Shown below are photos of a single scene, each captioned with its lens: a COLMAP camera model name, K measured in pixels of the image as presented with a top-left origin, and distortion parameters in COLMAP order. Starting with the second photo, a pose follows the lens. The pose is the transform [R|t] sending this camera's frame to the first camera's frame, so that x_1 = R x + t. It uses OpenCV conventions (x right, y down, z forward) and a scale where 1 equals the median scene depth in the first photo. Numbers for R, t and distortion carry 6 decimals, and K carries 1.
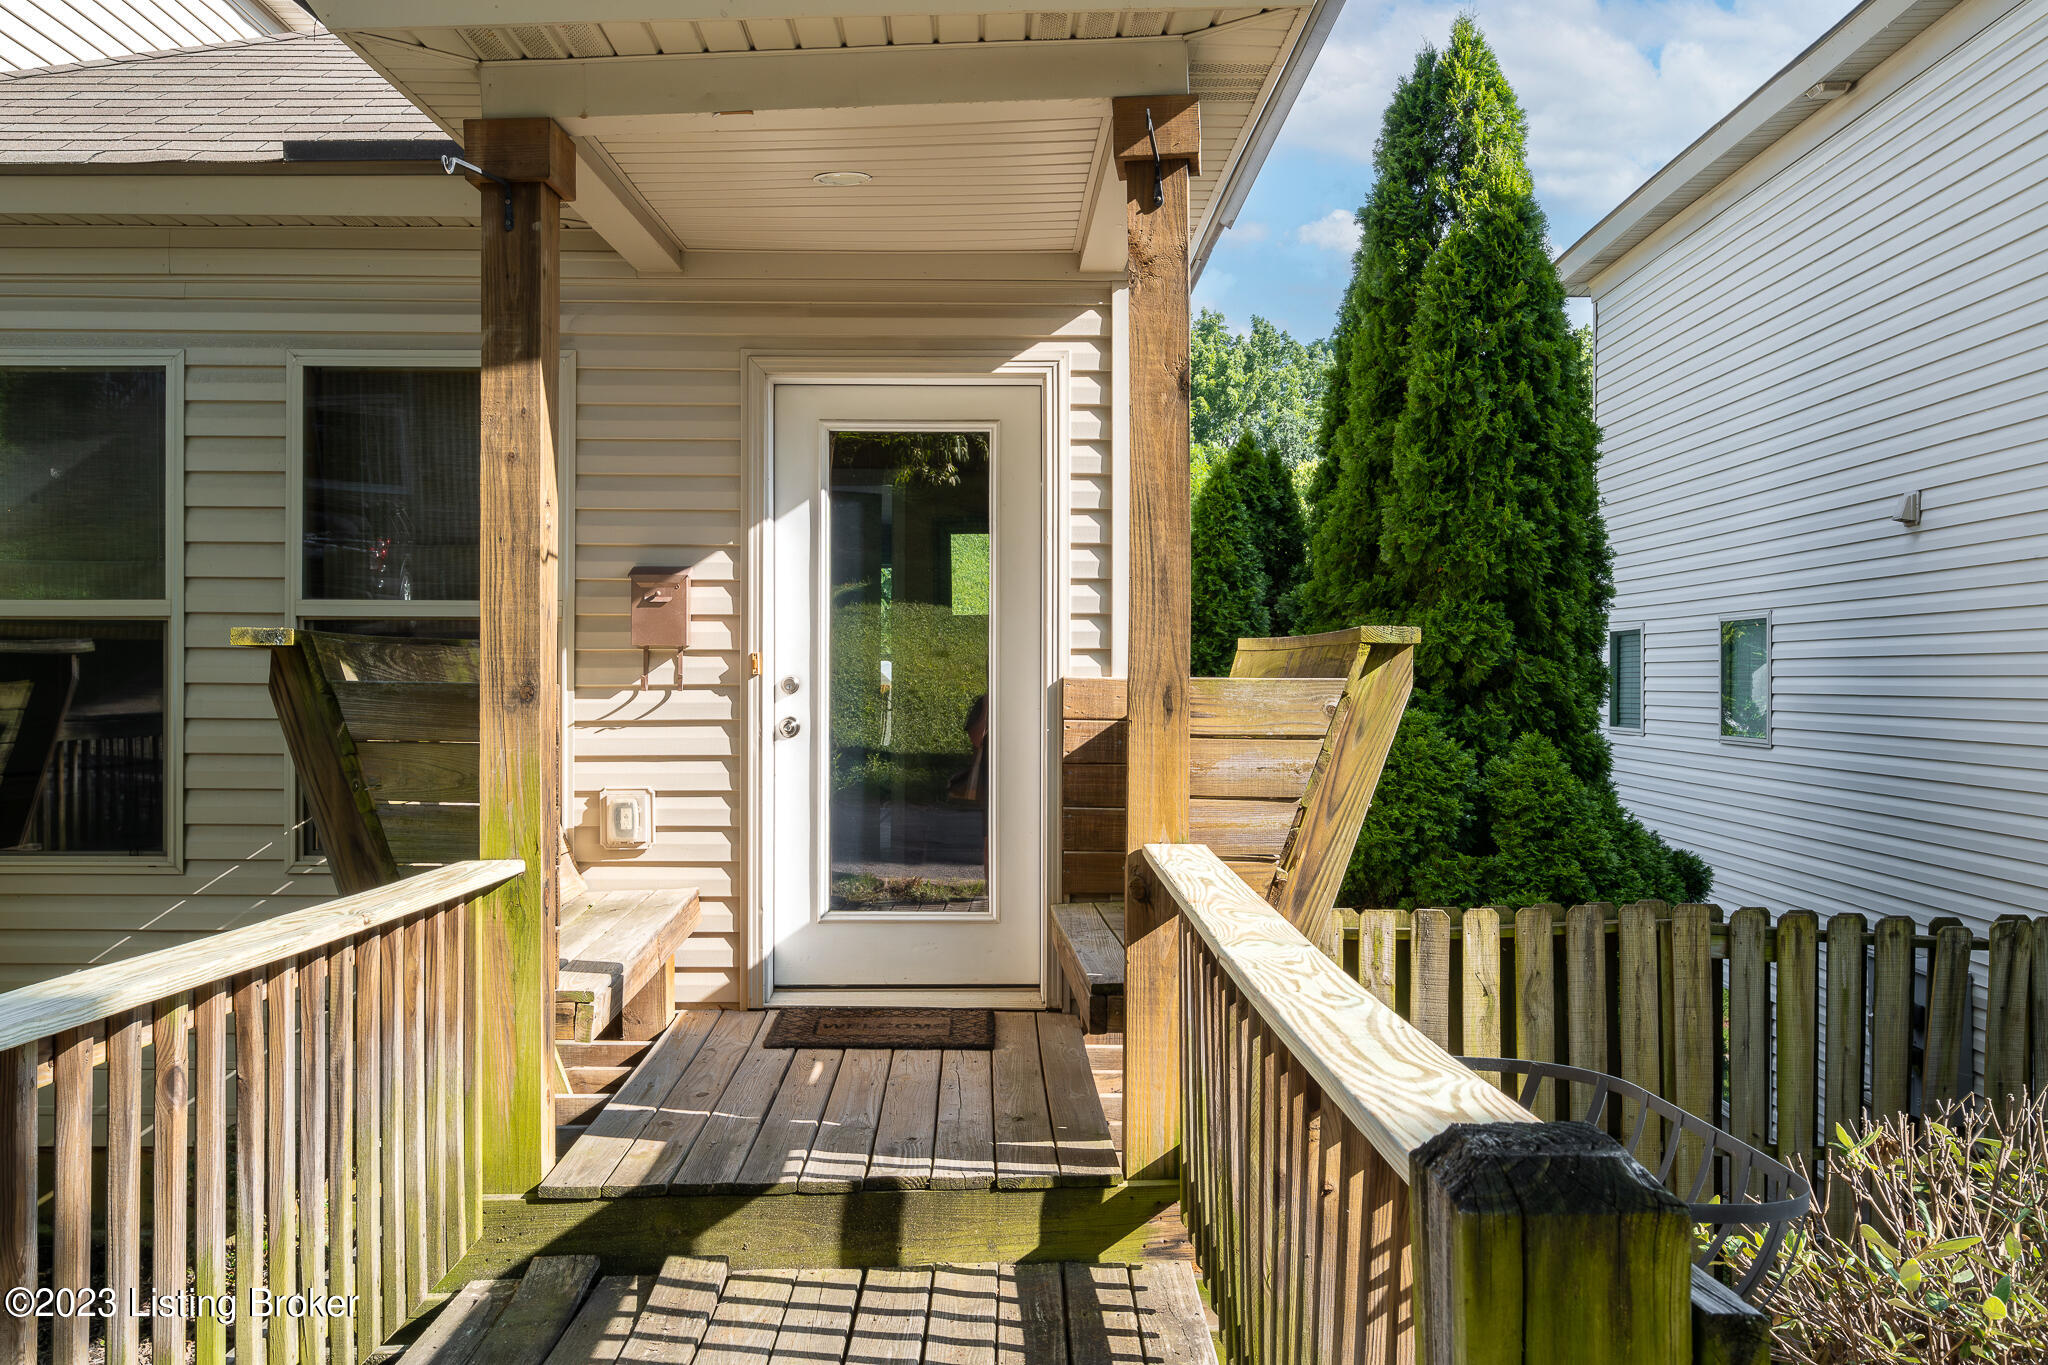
lens RADIAL K [[1761.9, 0, 1026.5], [0, 1761.9, 671.4], [0, 0, 1]] dist [0.002473, -0.015193]
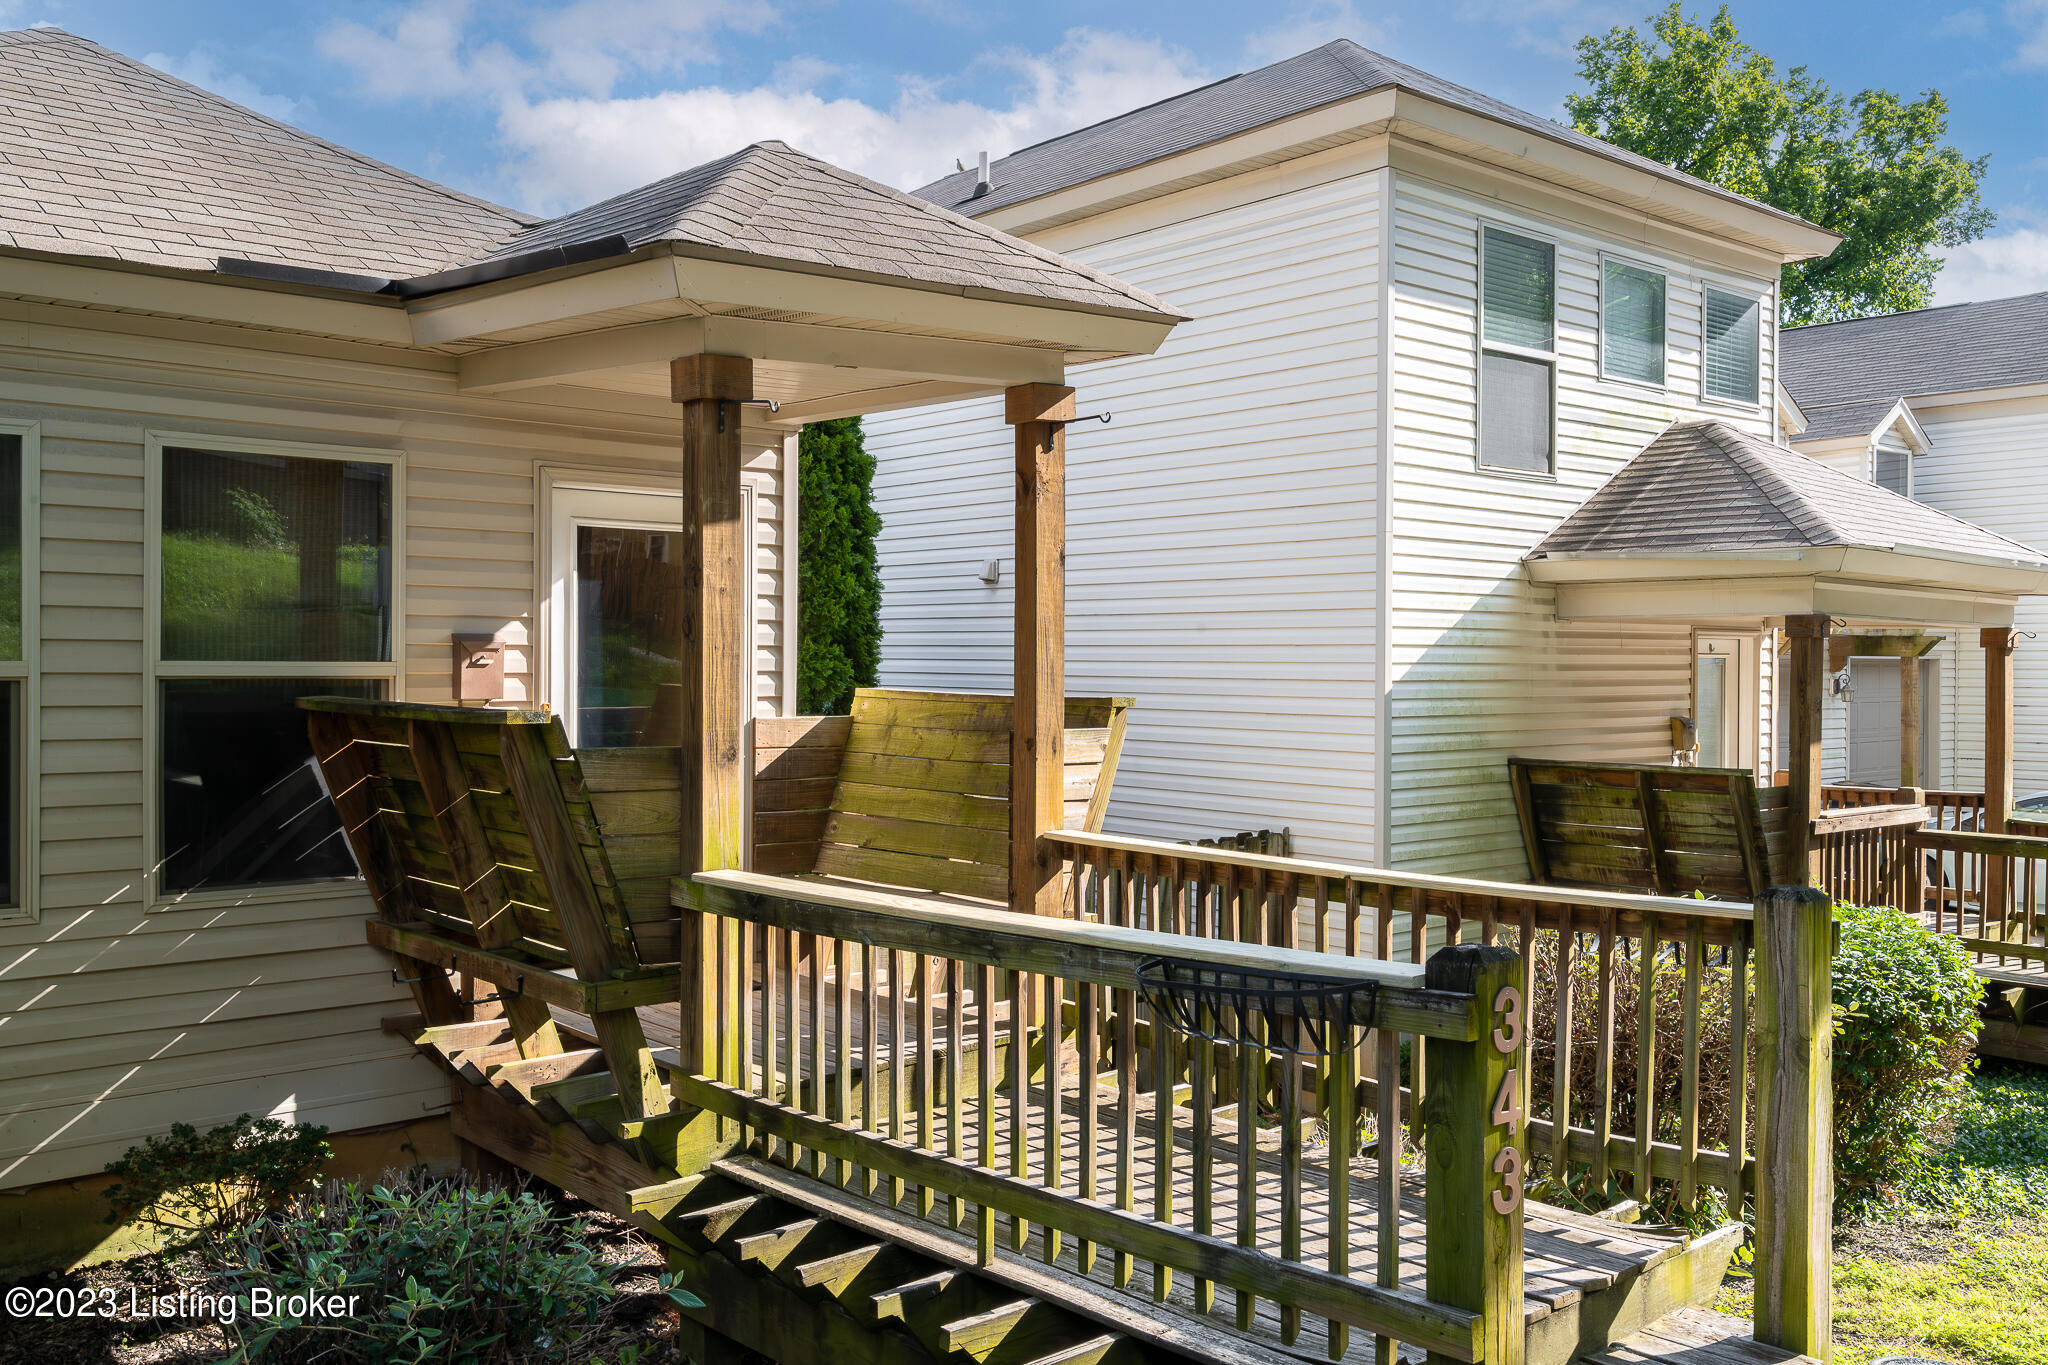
lens RADIAL K [[1761.9, 0, 1026.5], [0, 1761.9, 671.4], [0, 0, 1]] dist [0.002473, -0.015193]
pose [[0.752571, -0.002915, 0.658504, -0.560535], [-0.007579, 0.999886, 0.013088, -0.040587], [-0.658467, -0.014840, 0.752463, -0.131633]]
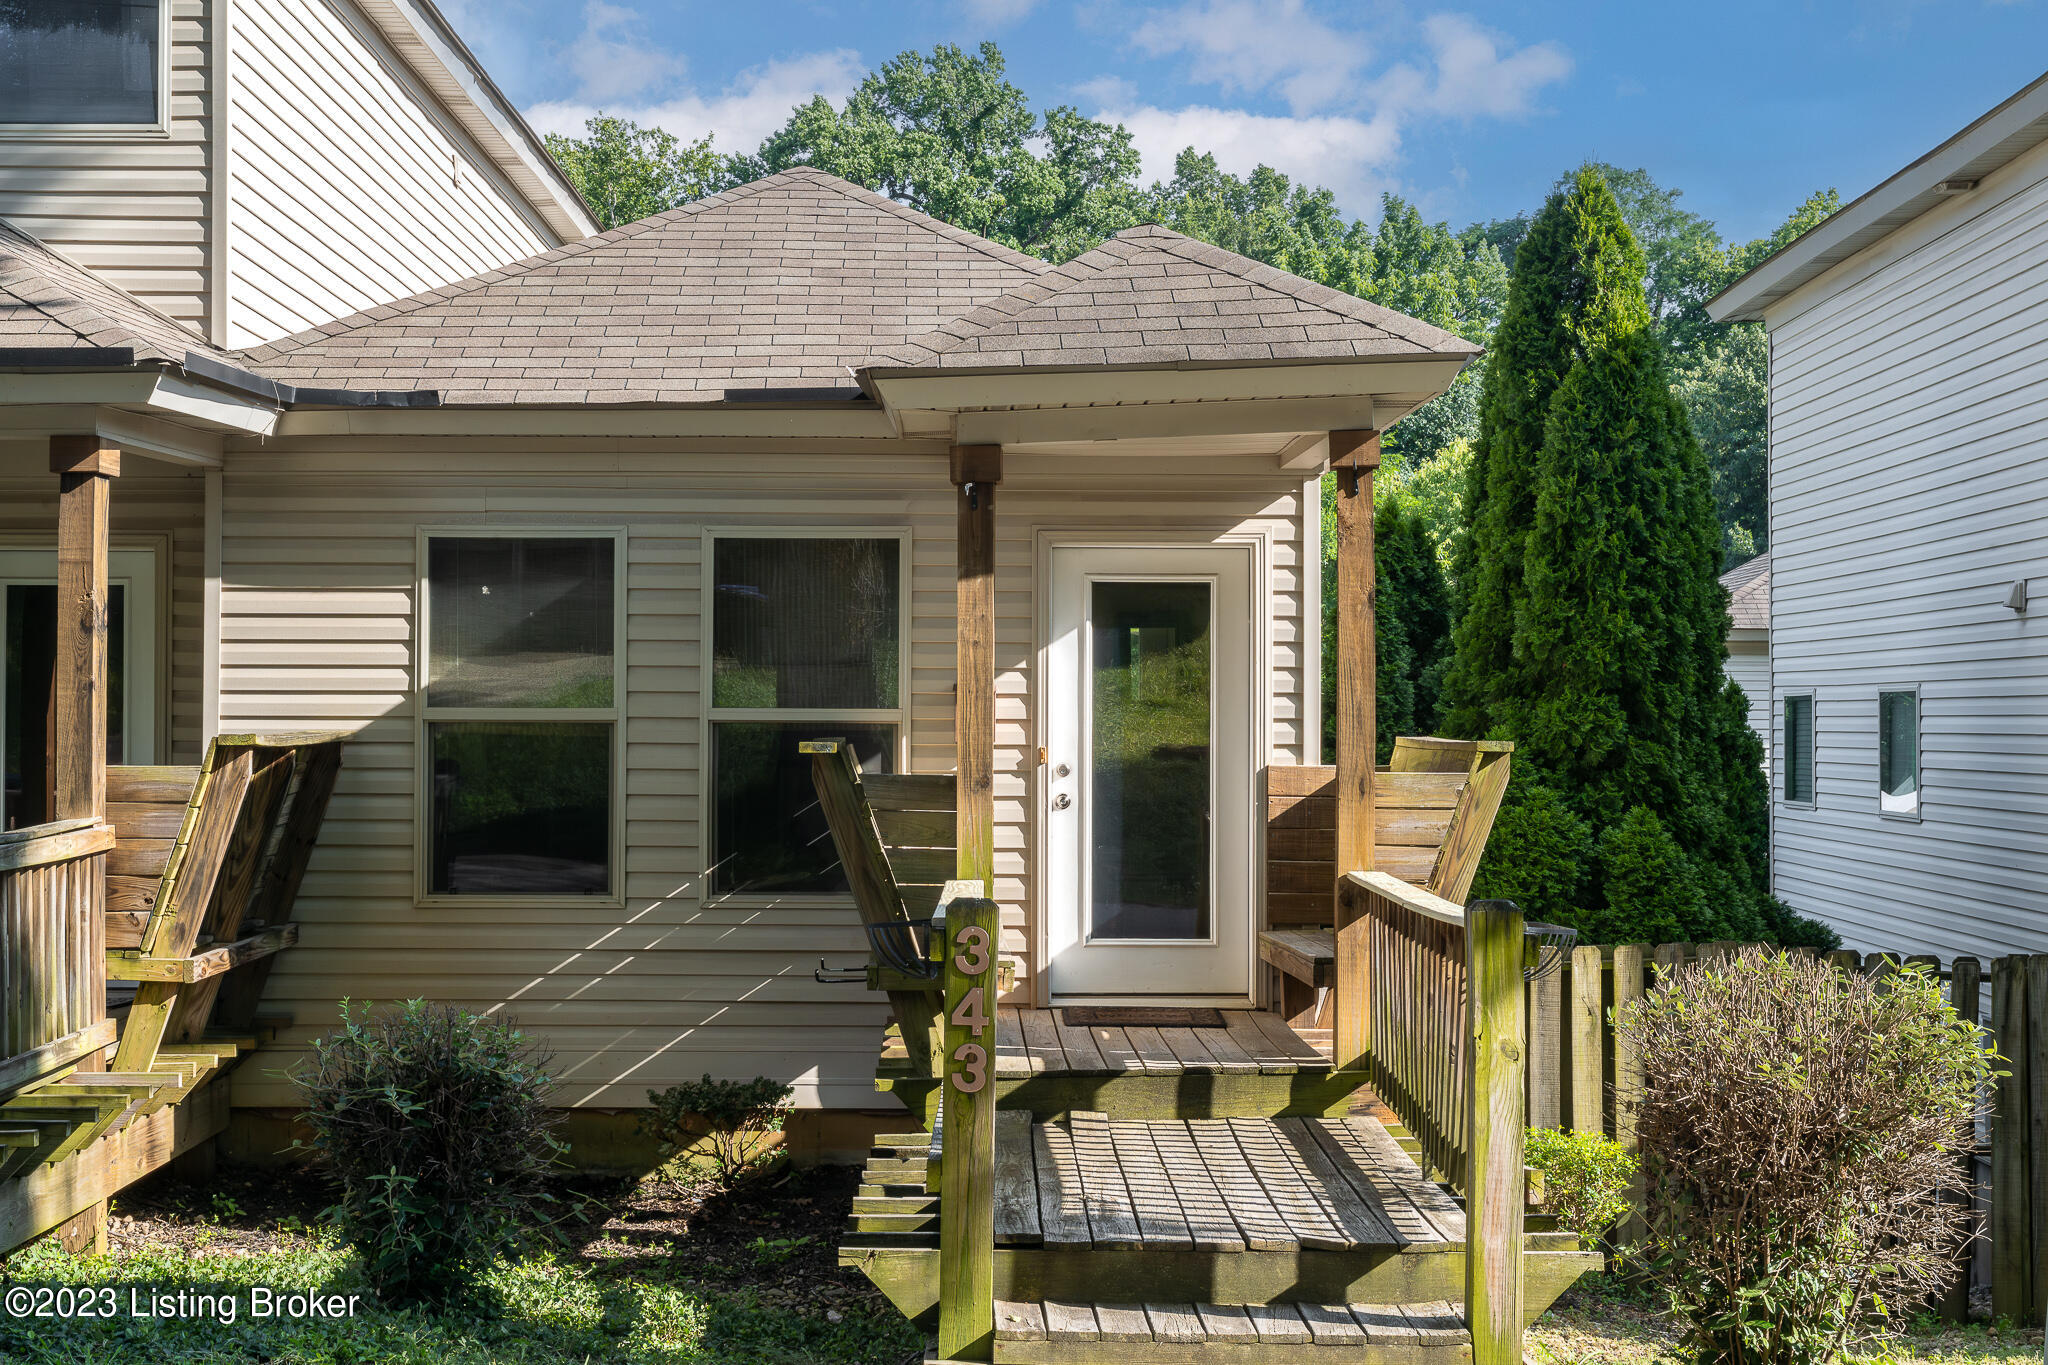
lens RADIAL K [[2751.1, 0, 1017.7], [0, 2751.1, 649.0], [0, 0, 1]] dist [0.006876, -0.061077]
pose [[0.999997, 0.001327, -0.002071, -0.131151], [-0.001374, 0.999738, -0.022840, -0.029394], [0.002040, 0.022843, 0.999737, -0.880064]]
